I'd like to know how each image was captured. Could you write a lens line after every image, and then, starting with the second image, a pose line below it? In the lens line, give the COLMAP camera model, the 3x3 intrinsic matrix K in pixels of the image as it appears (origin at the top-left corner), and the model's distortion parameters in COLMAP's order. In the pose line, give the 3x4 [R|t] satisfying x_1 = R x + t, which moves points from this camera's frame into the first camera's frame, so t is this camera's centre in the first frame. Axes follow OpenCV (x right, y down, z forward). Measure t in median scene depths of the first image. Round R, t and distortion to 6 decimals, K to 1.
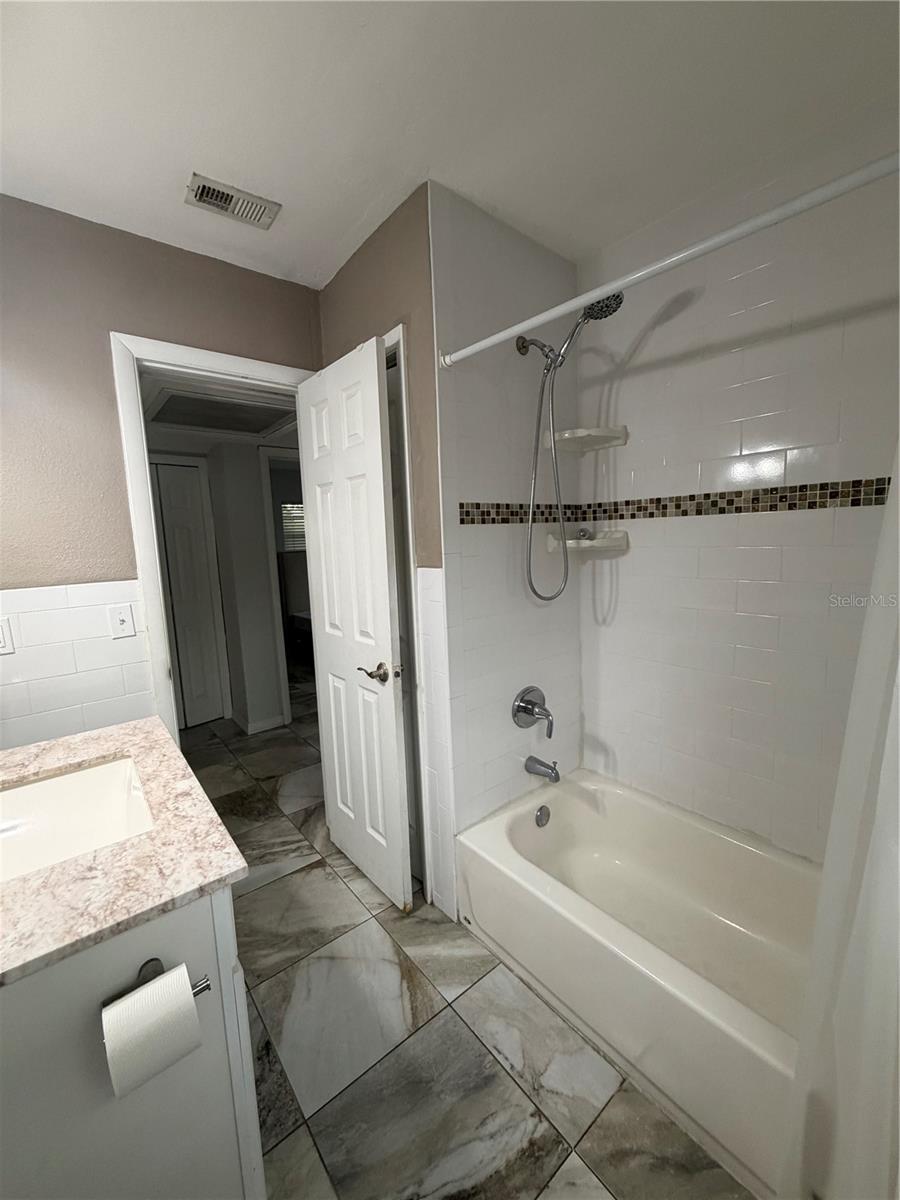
lens RADIAL K [[482.9, 0, 450.0], [0, 482.9, 600.0], [0, 0, 1]] dist [0.002503, 0.000426]
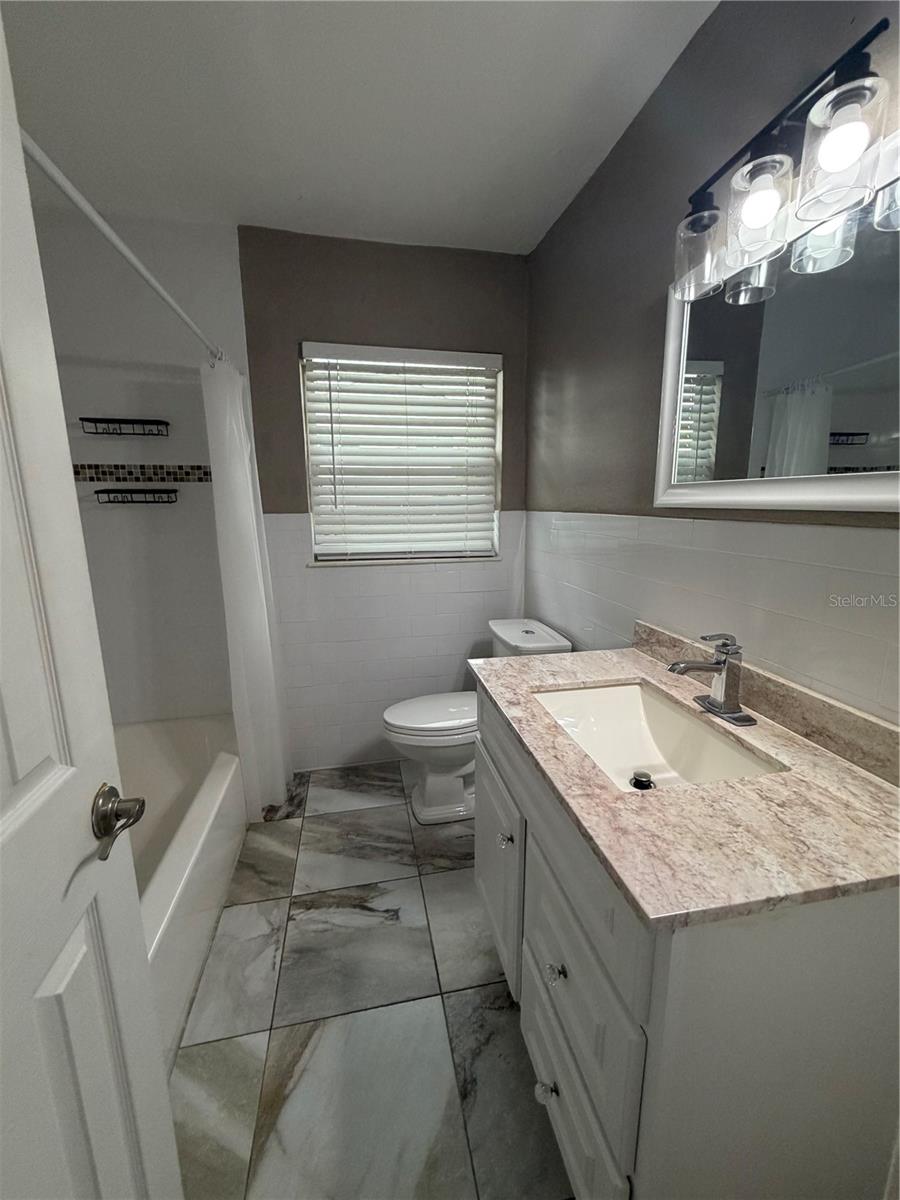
lens RADIAL K [[482.9, 0, 450.0], [0, 482.9, 600.0], [0, 0, 1]] dist [0.002503, 0.000426]
pose [[-0.883070, -0.048171, 0.466762, -0.755798], [0.102434, 0.950938, 0.291933, -0.127324], [-0.457924, 0.305609, -0.834810, 1.561015]]
